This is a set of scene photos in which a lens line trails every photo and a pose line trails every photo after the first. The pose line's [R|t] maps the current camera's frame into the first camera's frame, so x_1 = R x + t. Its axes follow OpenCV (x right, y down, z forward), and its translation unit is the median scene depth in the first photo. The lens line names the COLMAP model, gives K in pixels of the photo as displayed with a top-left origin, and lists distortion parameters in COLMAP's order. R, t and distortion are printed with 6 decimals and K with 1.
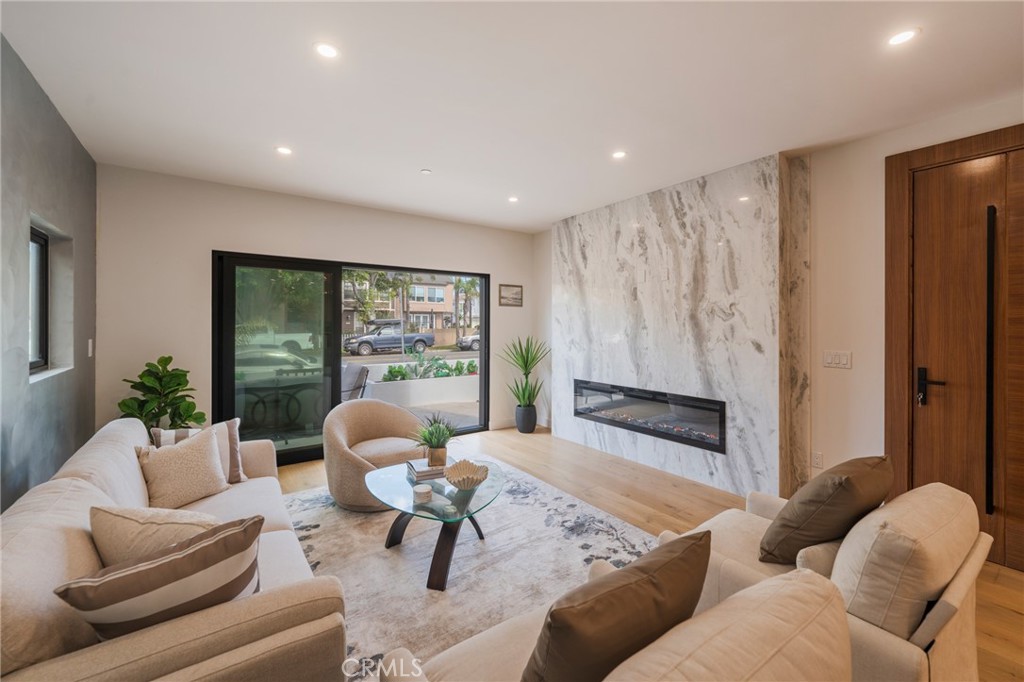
lens RADIAL K [[414.4, 0, 512.1], [0, 414.4, 326.8], [0, 0, 1]] dist [0.000585, 0.000046]
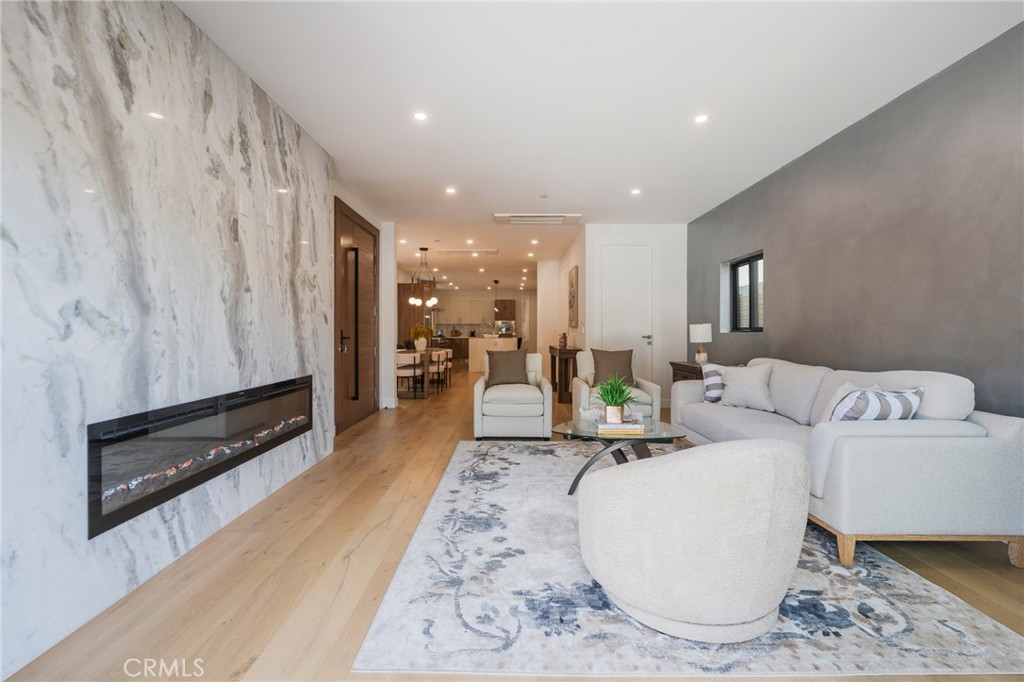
lens RADIAL K [[416.3, 0, 510.3], [0, 416.3, 339.3], [0, 0, 1]] dist [-0.000140, 0.000221]
pose [[-0.814672, -0.010329, 0.579830, -0.365709], [0.004476, 0.999700, 0.024097, 0.063164], [-0.579905, 0.022226, -0.814381, 1.281676]]
